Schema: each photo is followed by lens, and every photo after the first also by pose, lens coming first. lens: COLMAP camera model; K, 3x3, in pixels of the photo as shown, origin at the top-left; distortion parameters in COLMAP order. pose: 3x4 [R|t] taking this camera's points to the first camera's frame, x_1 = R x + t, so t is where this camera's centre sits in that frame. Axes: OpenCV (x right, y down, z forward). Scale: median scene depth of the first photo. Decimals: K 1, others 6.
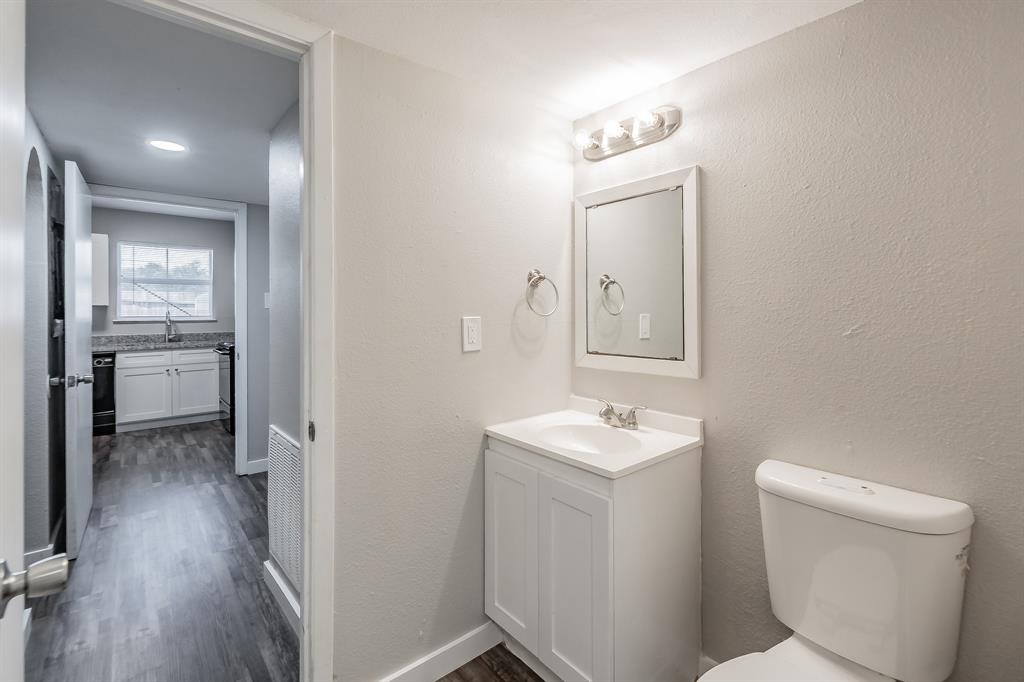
lens RADIAL K [[464.7, 0, 517.8], [0, 464.7, 308.6], [0, 0, 1]] dist [0.002217, 0.000169]
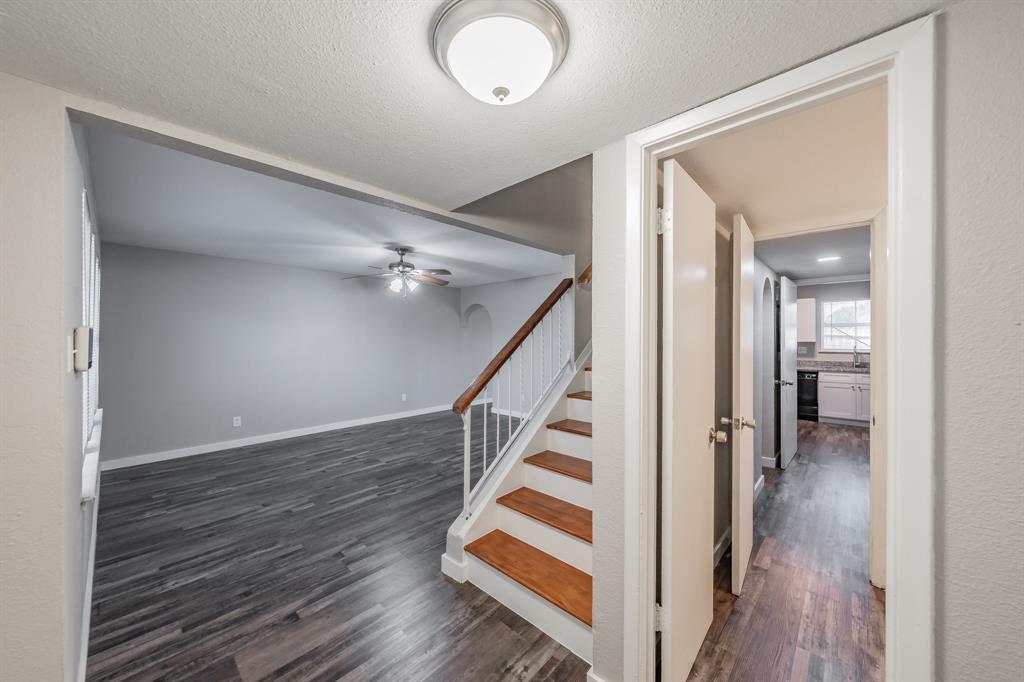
lens RADIAL K [[365.5, 0, 523.0], [0, 365.5, 337.9], [0, 0, 1]] dist [-0.001245, -0.000052]
pose [[0.137378, 0.001770, -0.990517, 0.249468], [-0.000214, 0.999998, 0.001758, -0.023691], [0.990519, -0.000029, 0.137378, -0.187463]]
